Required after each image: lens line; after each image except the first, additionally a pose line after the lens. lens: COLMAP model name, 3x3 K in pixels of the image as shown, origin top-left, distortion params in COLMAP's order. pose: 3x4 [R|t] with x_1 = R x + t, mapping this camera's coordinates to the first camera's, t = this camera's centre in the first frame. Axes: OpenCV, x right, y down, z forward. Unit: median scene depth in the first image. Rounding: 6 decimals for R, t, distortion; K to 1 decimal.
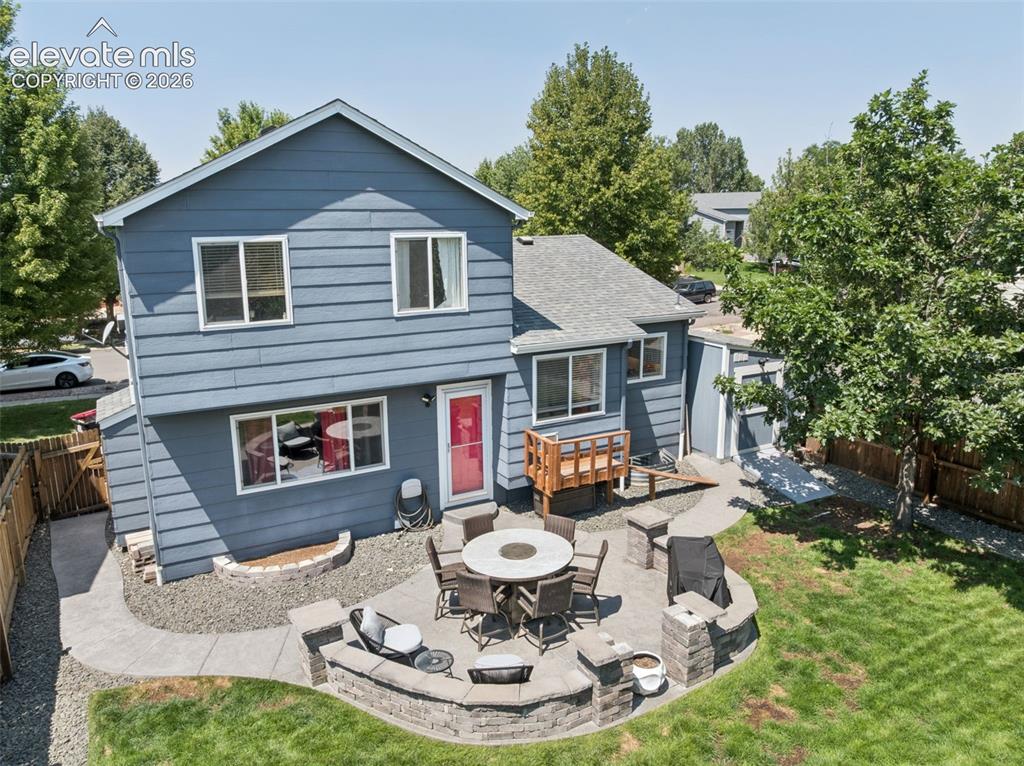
lens RADIAL K [[714.5, 0, 512.0], [0, 714.5, 383.0], [0, 0, 1]] dist [-0.036932, -0.002057]
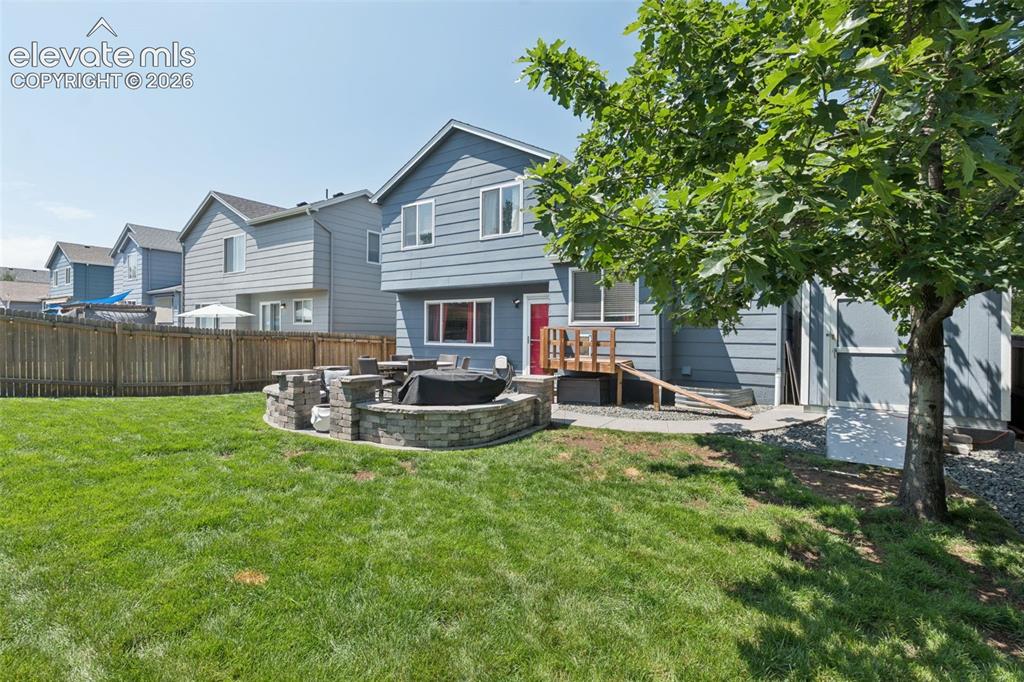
lens RADIAL K [[468.8, 0, 511.0], [0, 468.8, 336.9], [0, 0, 1]] dist [-0.002551, 0.000352]
pose [[0.421670, 0.014375, -0.906635, 0.804562], [-0.211631, 0.973820, -0.082988, 0.186868], [0.881707, 0.226866, 0.413673, 0.663129]]
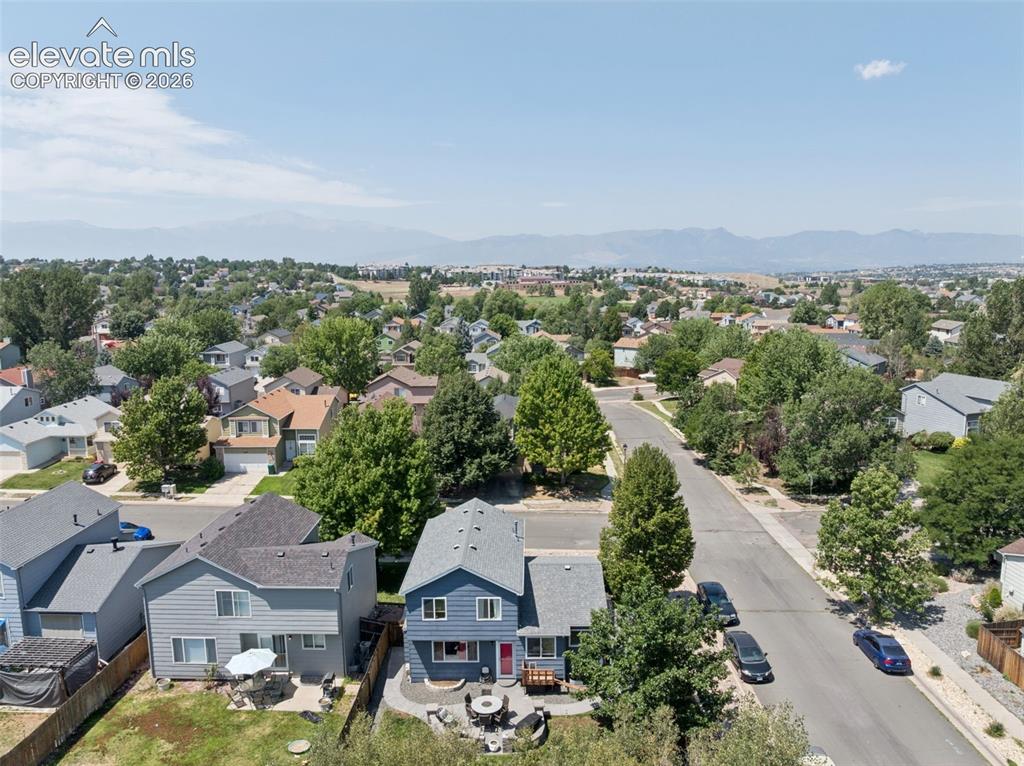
lens RADIAL K [[714.5, 0, 512.0], [0, 714.5, 383.0], [0, 0, 1]] dist [-0.036932, -0.002057]
pose [[0.861741, 0.073688, -0.501969, 1.508759], [-0.104962, 0.993885, -0.034290, -1.063675], [0.496372, 0.082237, 0.864206, -1.810498]]
